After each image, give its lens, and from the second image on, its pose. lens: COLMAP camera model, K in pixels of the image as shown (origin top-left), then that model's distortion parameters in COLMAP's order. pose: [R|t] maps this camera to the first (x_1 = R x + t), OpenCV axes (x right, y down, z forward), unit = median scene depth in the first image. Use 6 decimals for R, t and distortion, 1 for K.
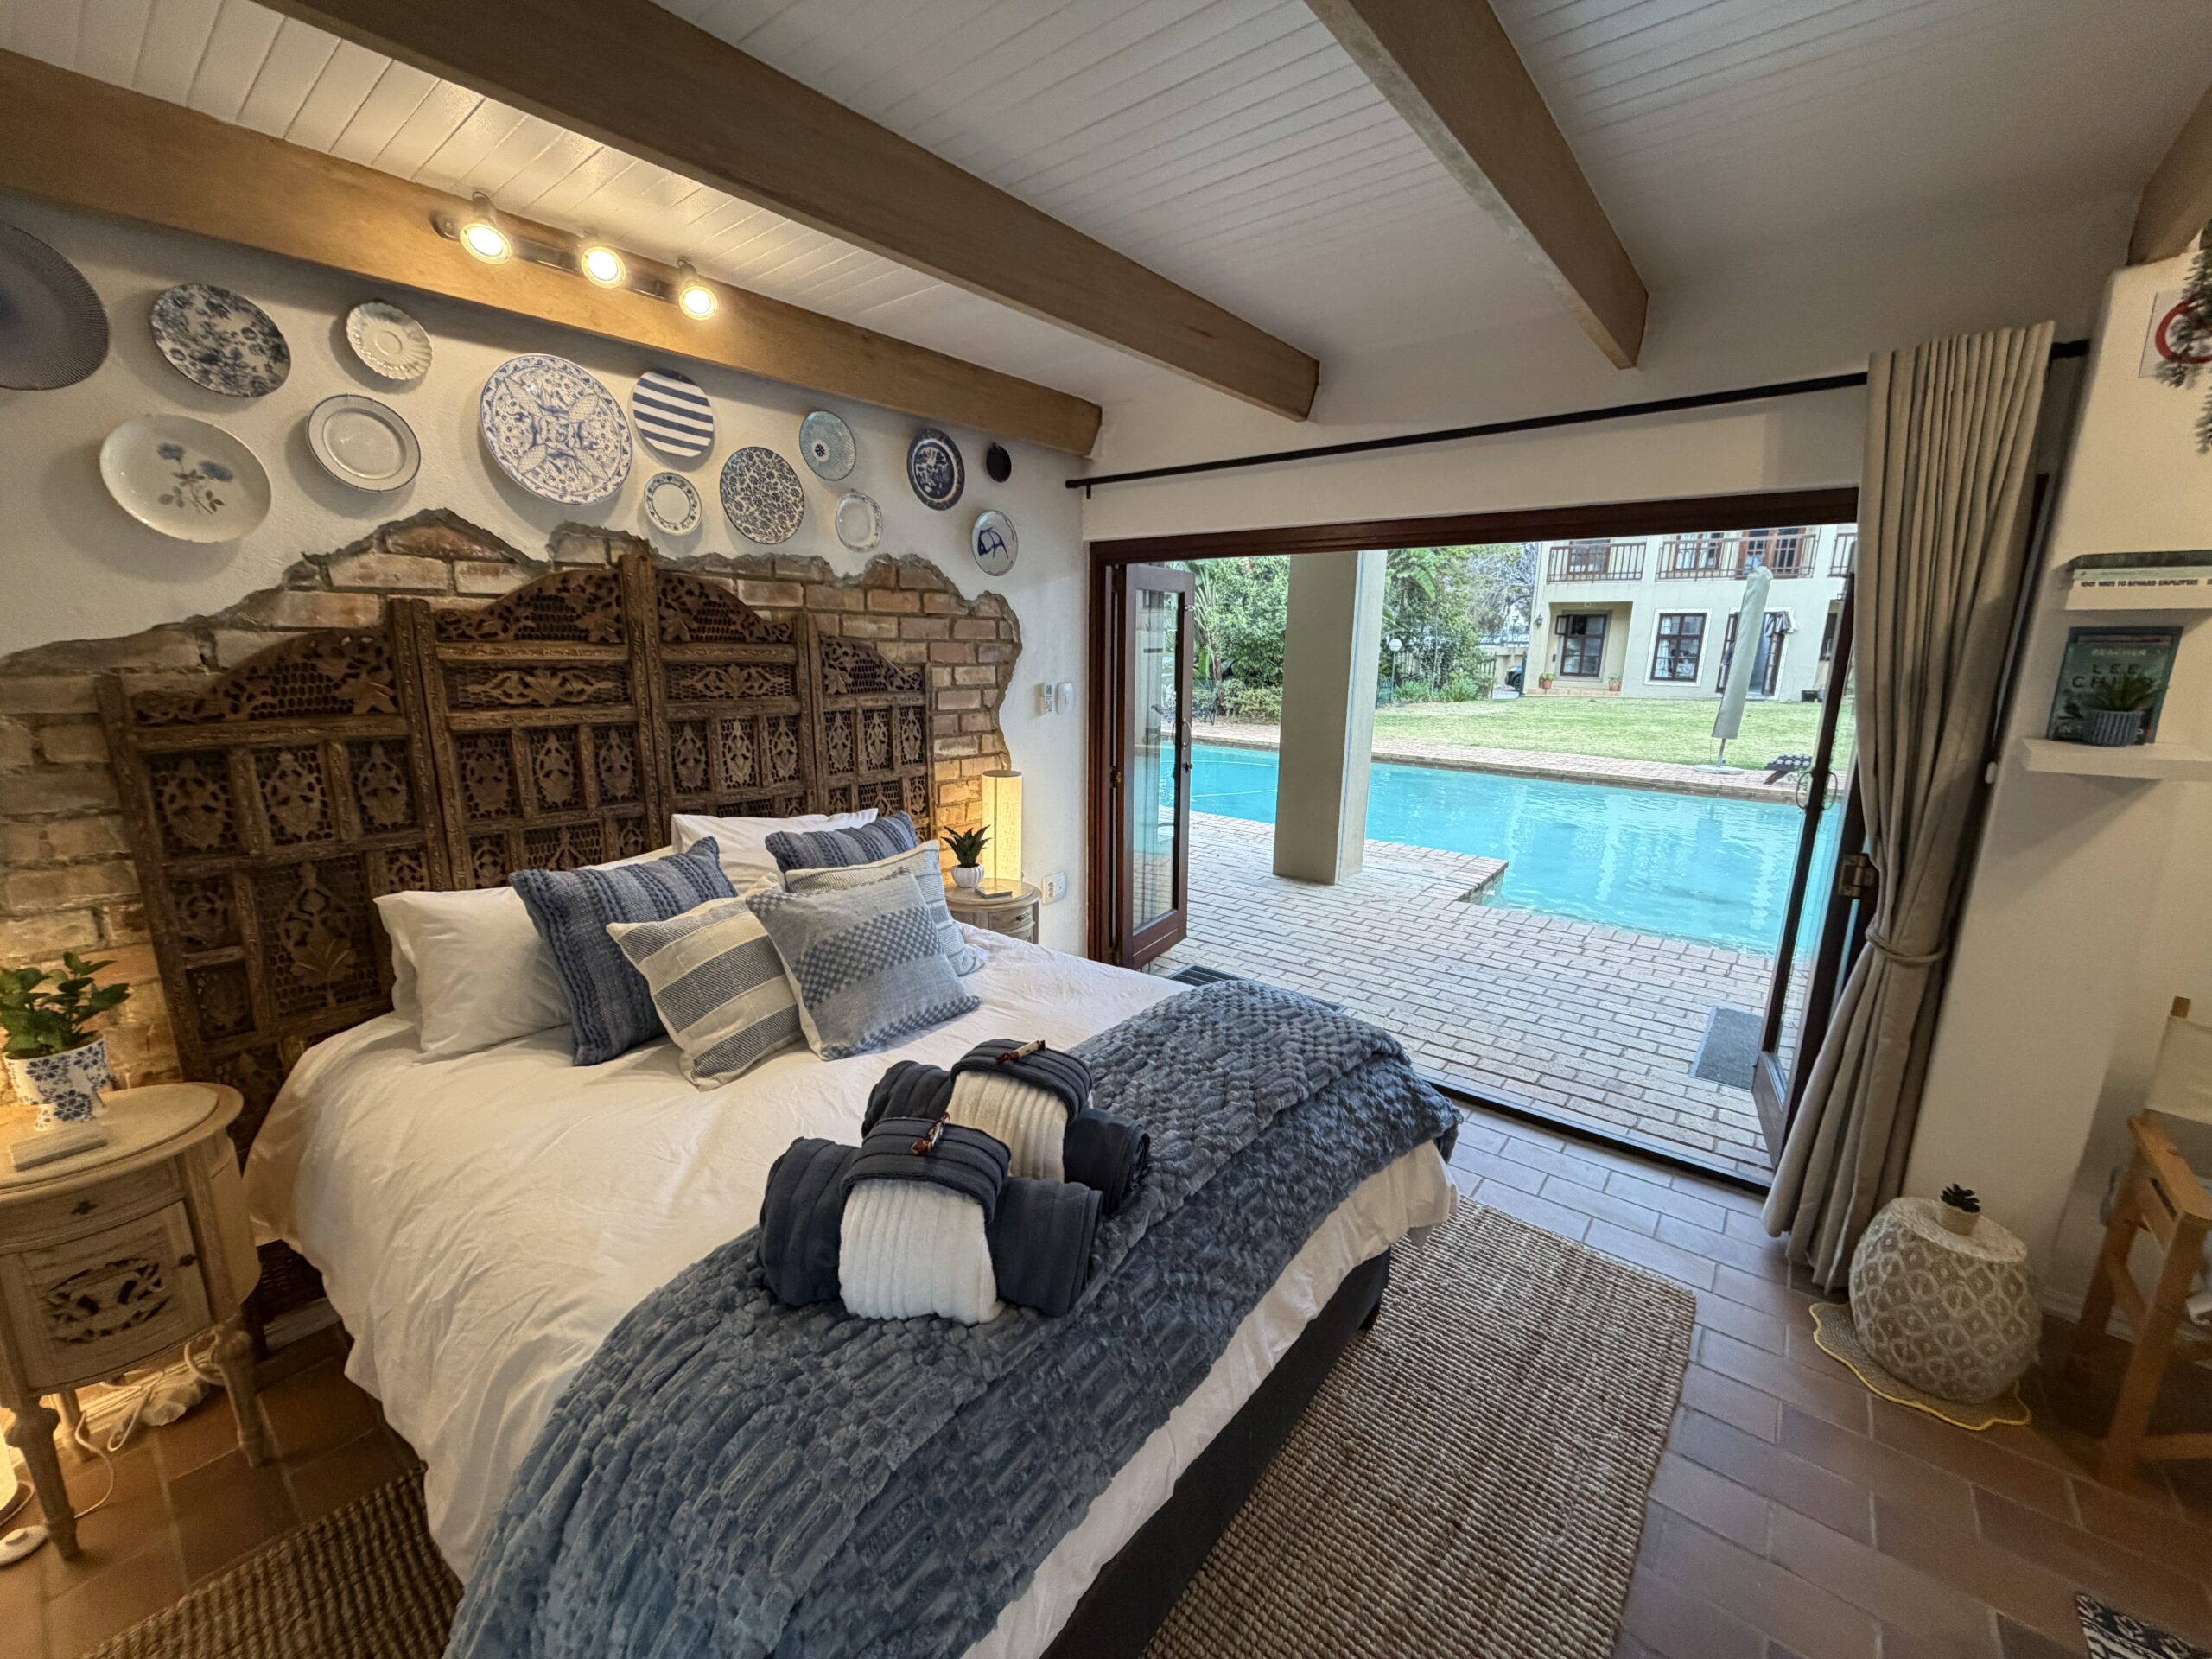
lens RADIAL K [[886.9, 0, 1105.6], [0, 886.9, 832.0], [0, 0, 1]] dist [0.000856, -0.000244]
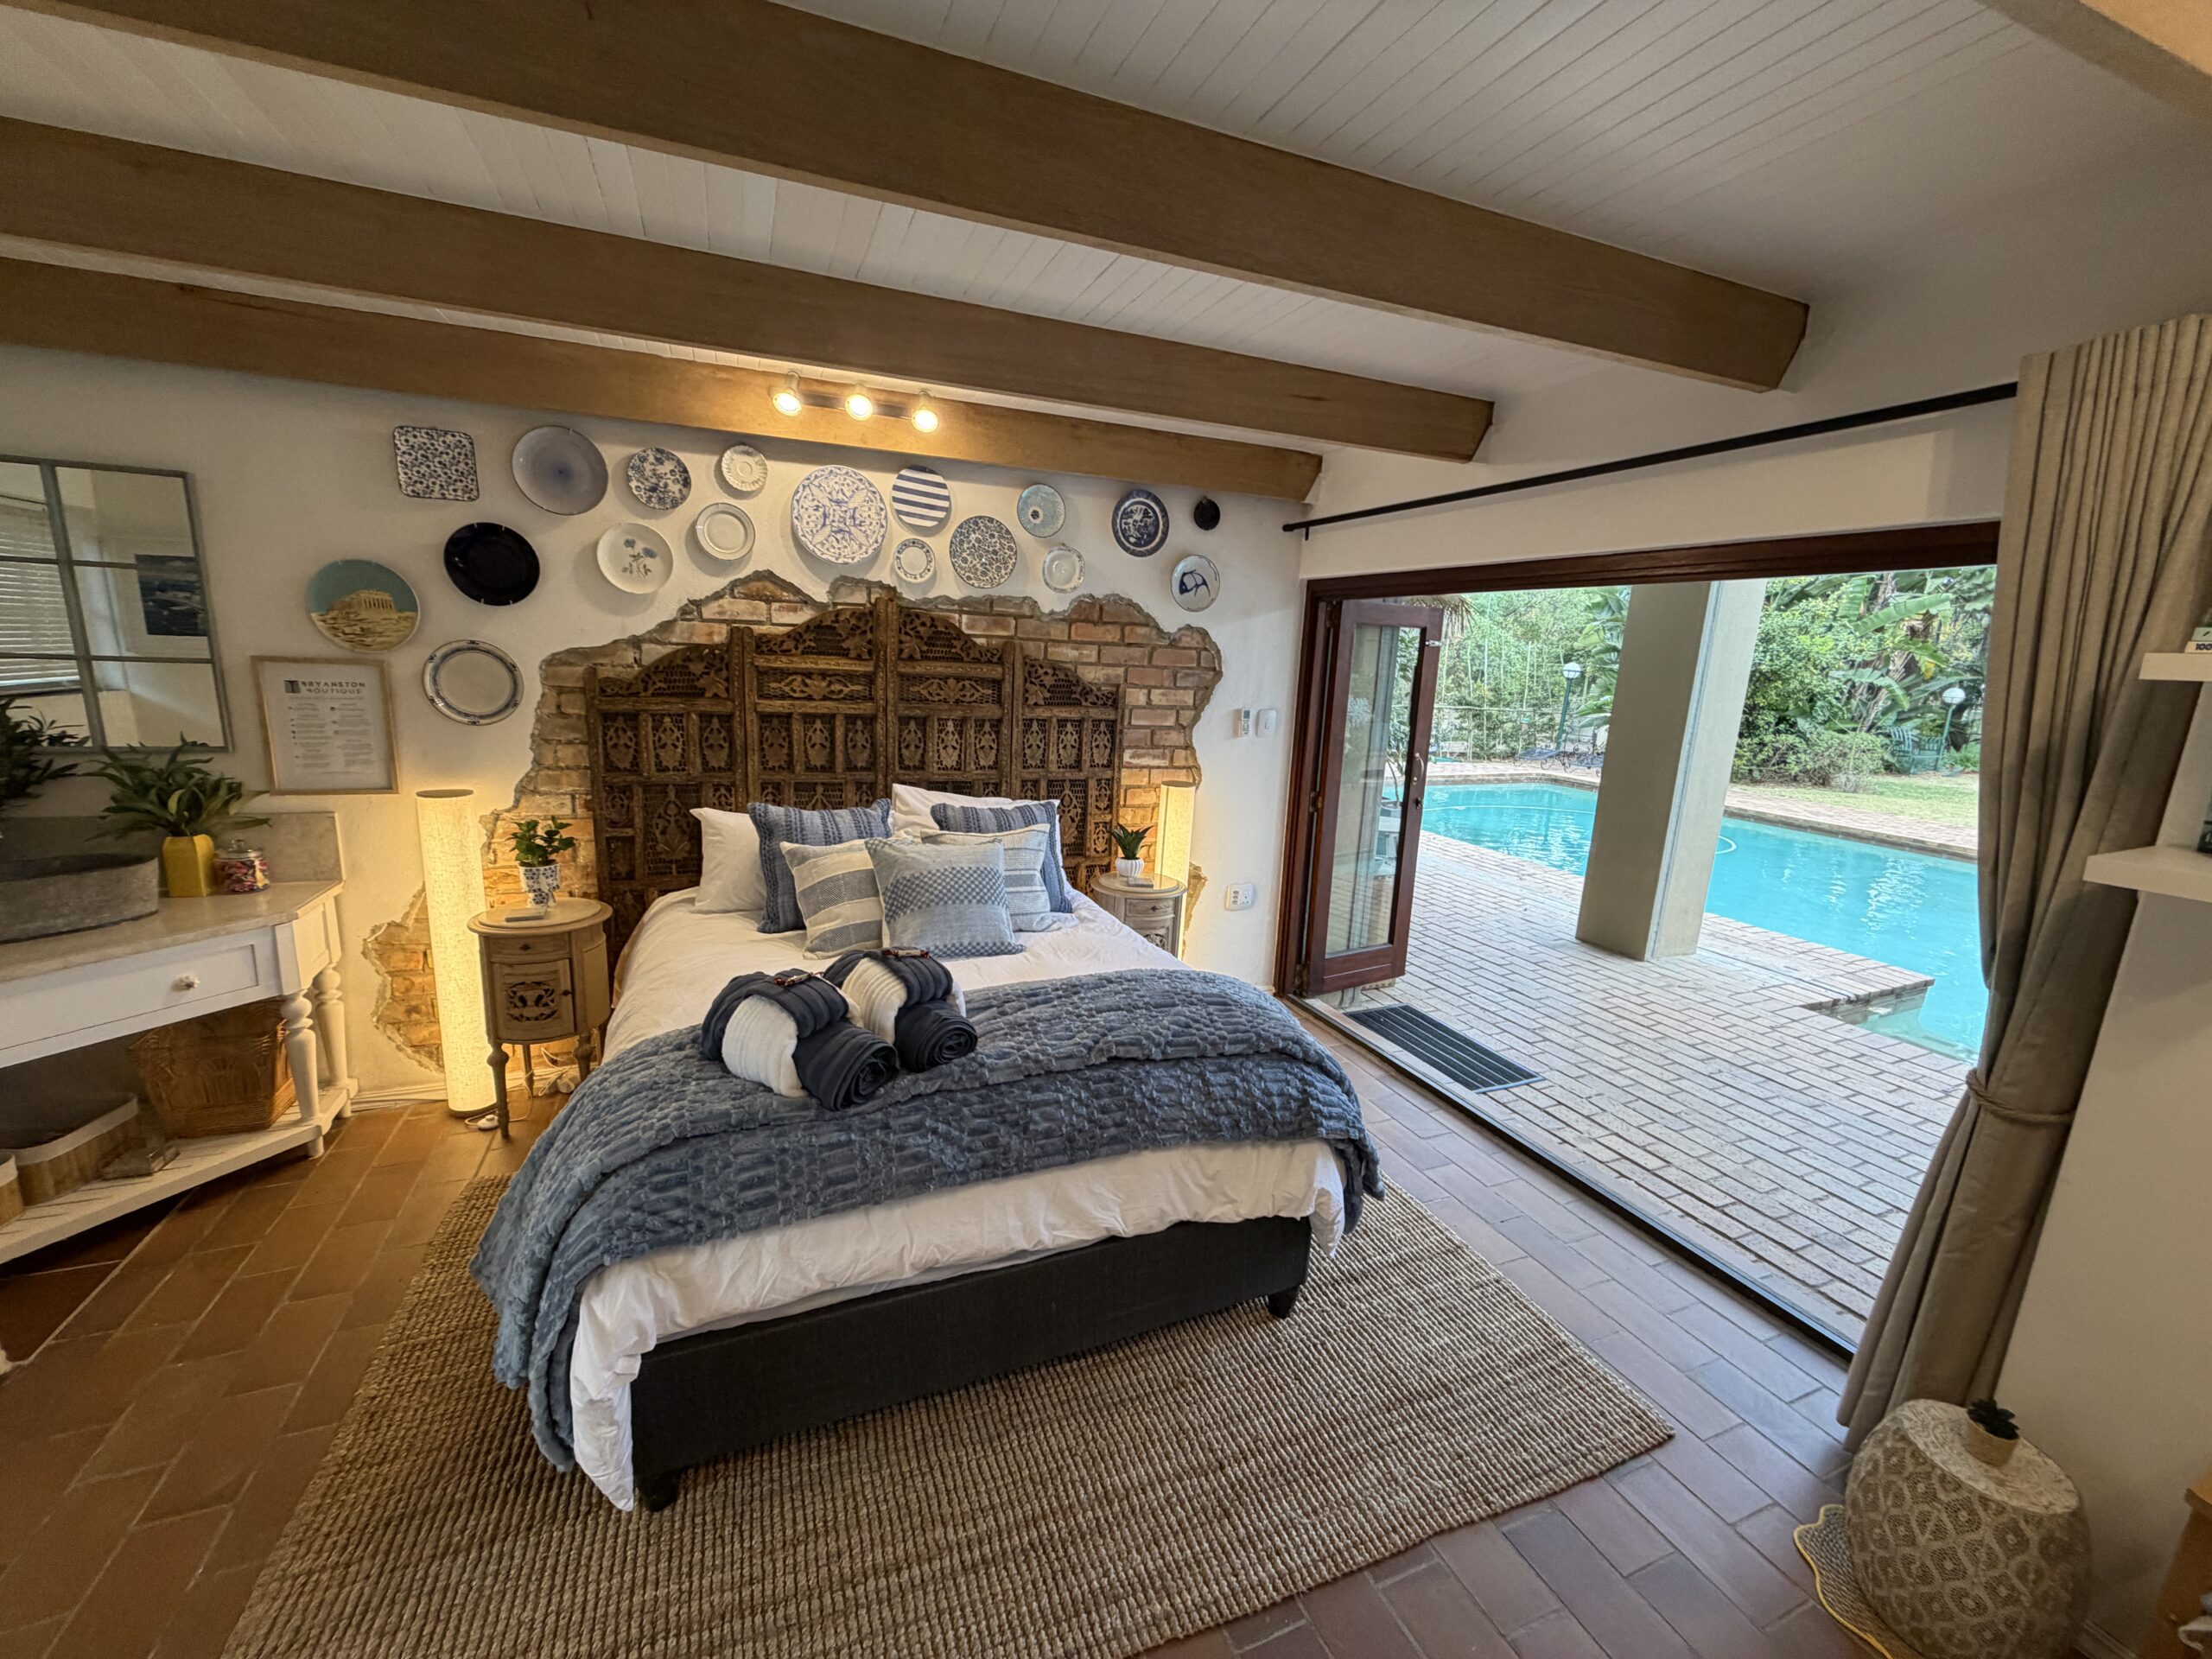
lens RADIAL K [[886.9, 0, 1095.8], [0, 886.9, 831.5], [0, 0, 1]] dist [0.000856, -0.000244]
pose [[0.877200, 0.124127, -0.463802, 0.526895], [-0.136423, 0.990625, 0.007100, 0.001258], [0.460335, 0.057046, 0.885911, -0.085435]]
